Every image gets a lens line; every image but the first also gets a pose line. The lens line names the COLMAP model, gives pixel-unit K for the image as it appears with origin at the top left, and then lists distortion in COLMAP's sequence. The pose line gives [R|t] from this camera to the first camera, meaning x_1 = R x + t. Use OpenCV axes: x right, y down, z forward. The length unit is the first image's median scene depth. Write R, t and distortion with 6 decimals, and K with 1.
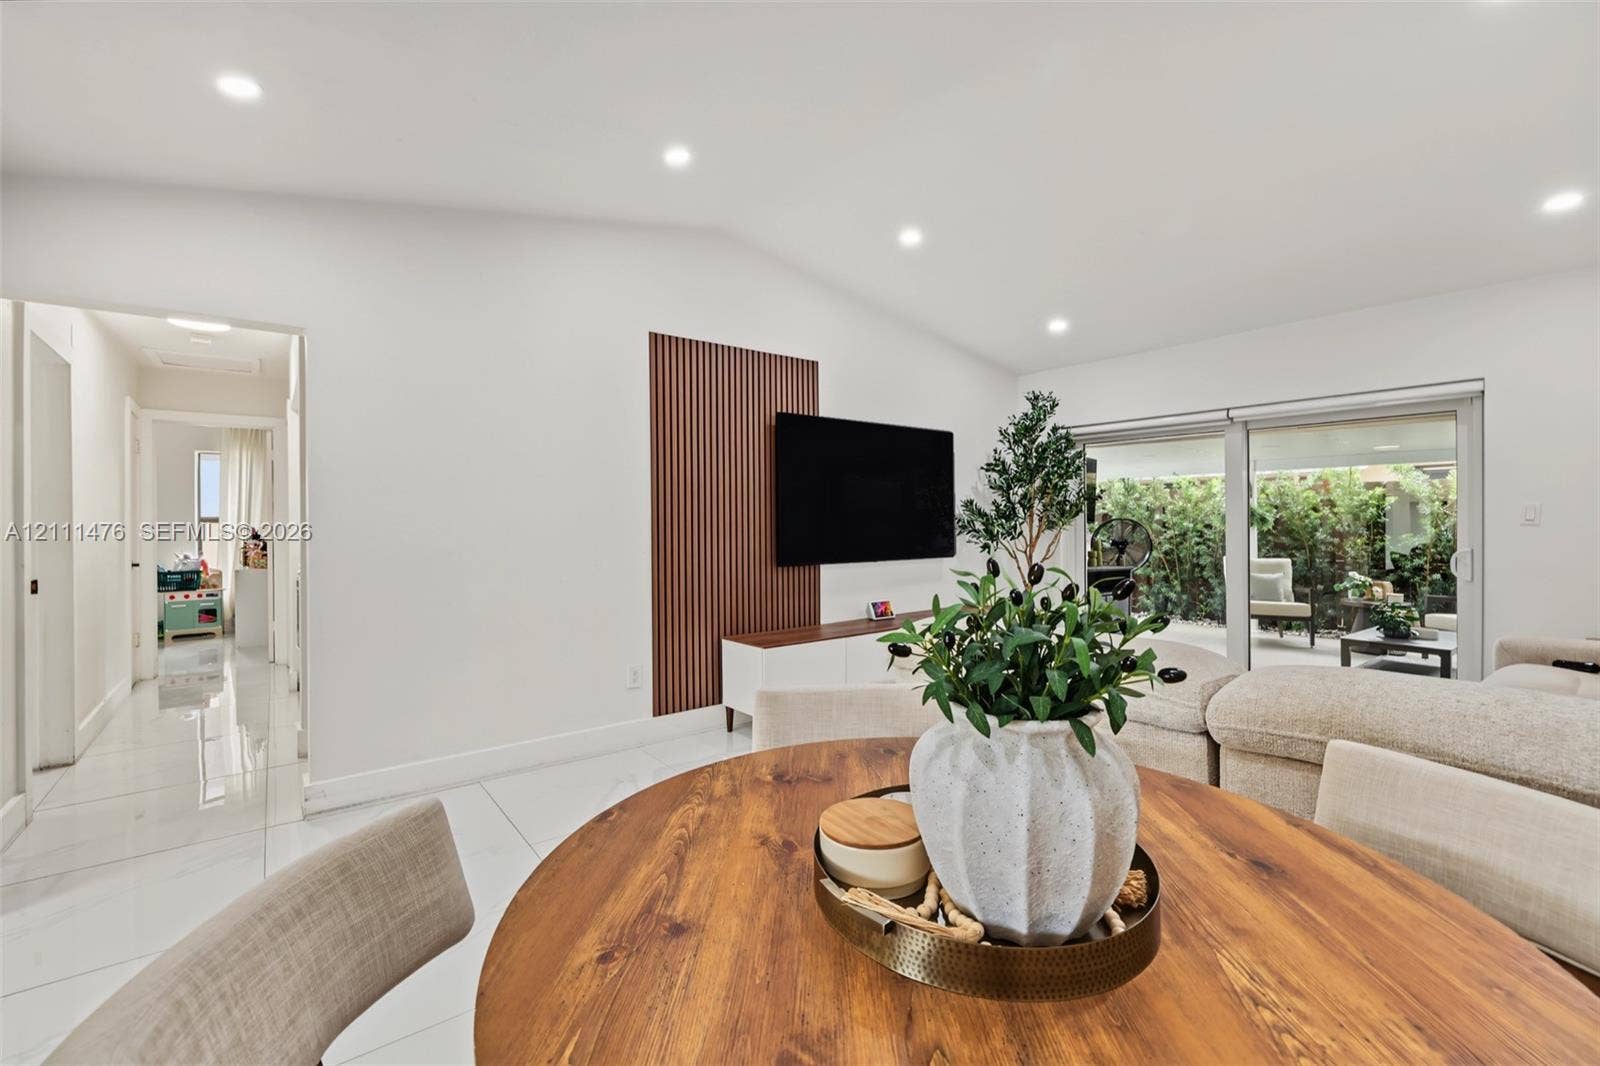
lens RADIAL K [[680.7, 0, 793.3], [0, 680.7, 521.5], [0, 0, 1]] dist [-0.004501, -0.000357]
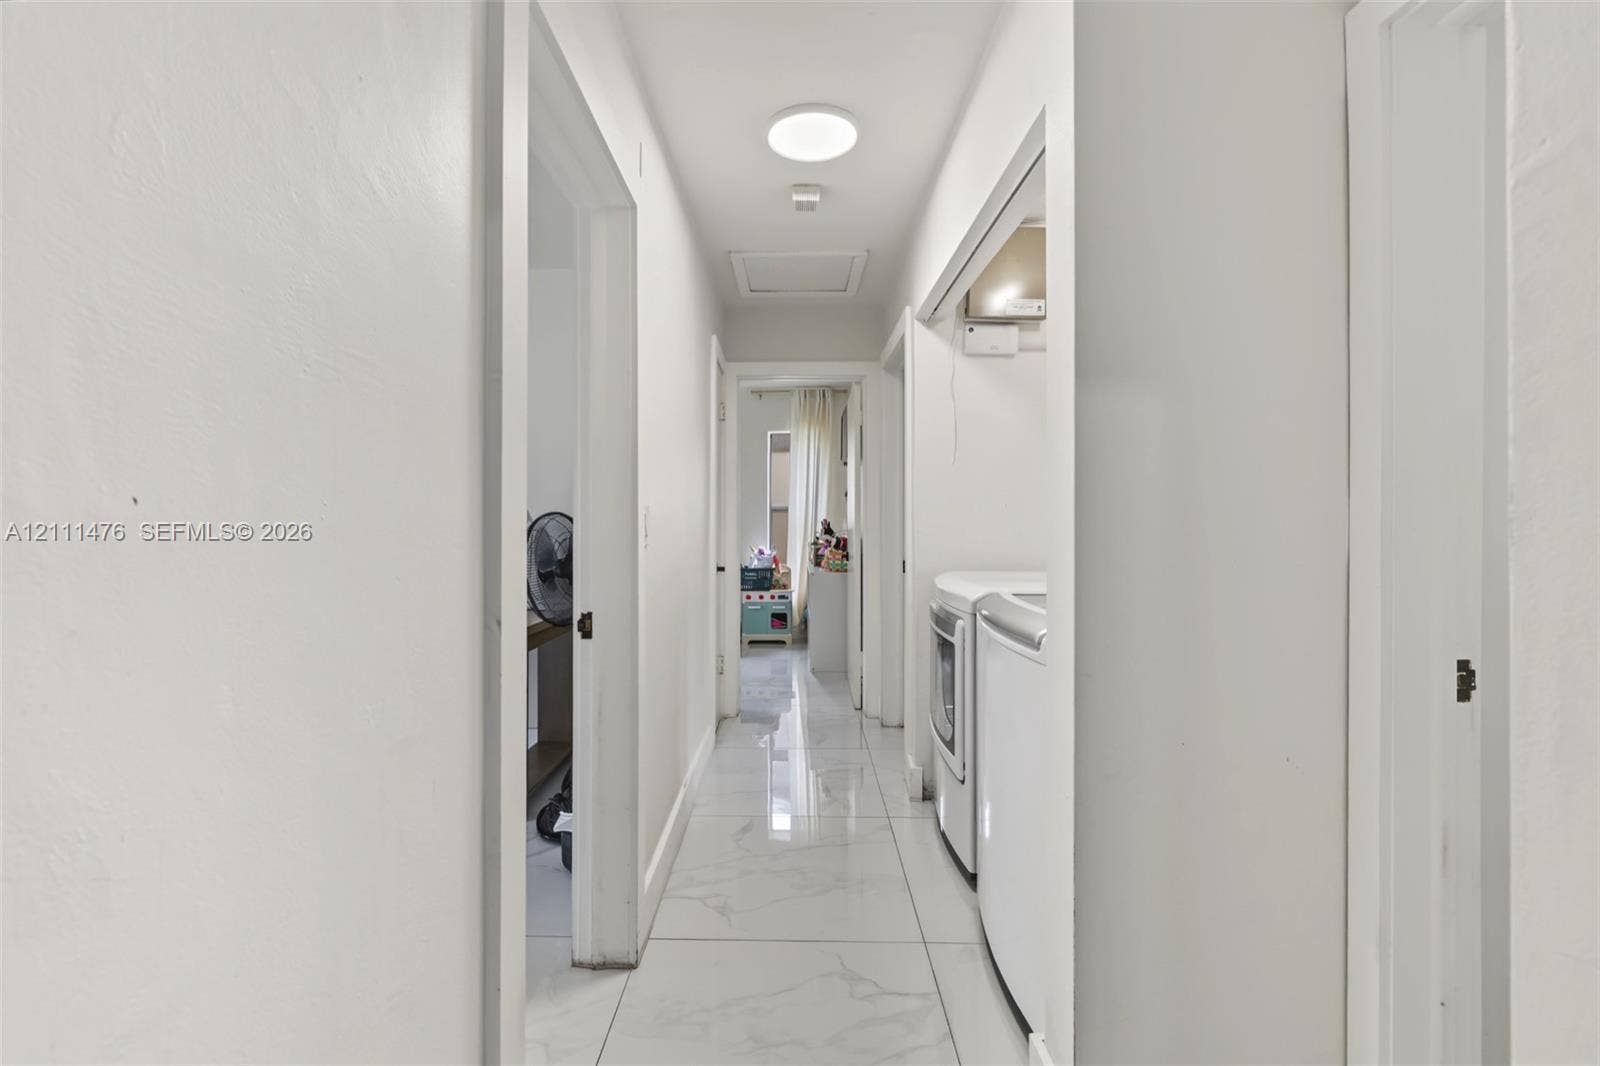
lens RADIAL K [[680.7, 0, 766.0], [0, 680.7, 507.5], [0, 0, 1]] dist [-0.004501, -0.000357]
pose [[0.765062, -0.004293, -0.643942, -0.321441], [-0.004257, 0.999922, -0.011724, 0.004028], [0.643942, 0.011711, 0.764984, 0.327389]]
